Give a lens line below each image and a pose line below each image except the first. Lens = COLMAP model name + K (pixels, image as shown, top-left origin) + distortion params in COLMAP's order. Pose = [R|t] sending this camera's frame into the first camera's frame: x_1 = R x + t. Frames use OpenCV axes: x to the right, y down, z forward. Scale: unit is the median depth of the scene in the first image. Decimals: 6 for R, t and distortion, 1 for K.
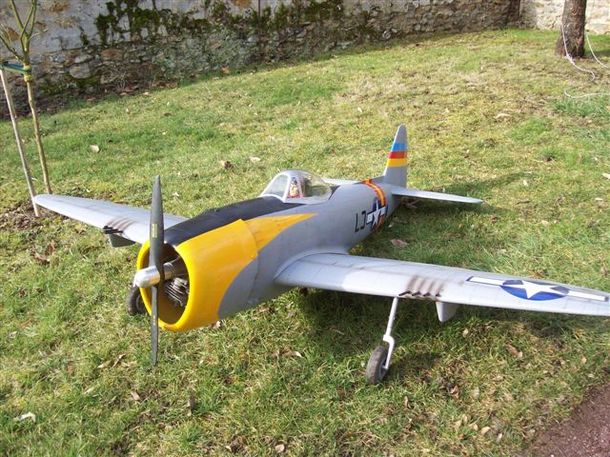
lens RADIAL K [[644.9, 0, 307.1], [0, 644.9, 237.6], [0, 0, 1]] dist [-0.187411, 0.149481]
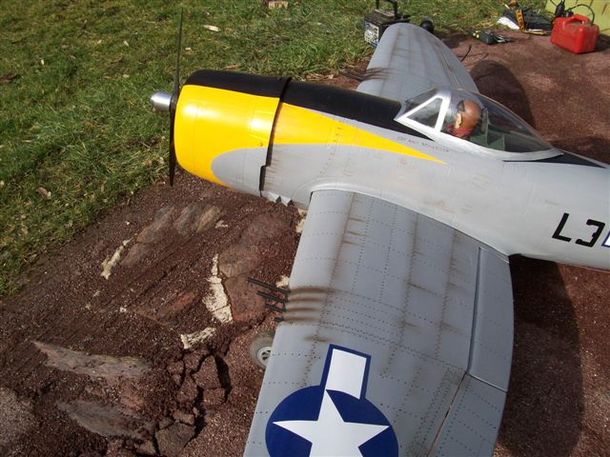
lens RADIAL K [[644.9, 0, 307.1], [0, 644.9, 237.6], [0, 0, 1]] dist [-0.187411, 0.149481]
pose [[0.926039, -0.193173, 0.324247, 0.123024], [0.135425, 0.971951, 0.192278, 0.035449], [-0.352295, -0.134145, 0.926225, -0.052606]]
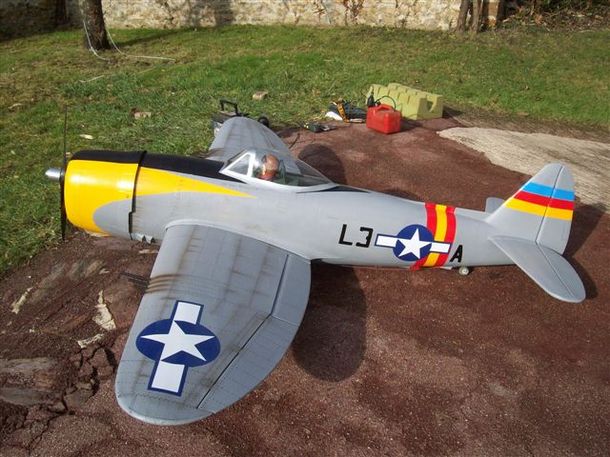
lens RADIAL K [[644.9, 0, 307.1], [0, 644.9, 237.6], [0, 0, 1]] dist [-0.187411, 0.149481]
pose [[0.832218, -0.209031, 0.513536, 0.092124], [0.213205, 0.975643, 0.051615, 0.070709], [-0.511817, 0.066534, 0.856514, -0.159633]]
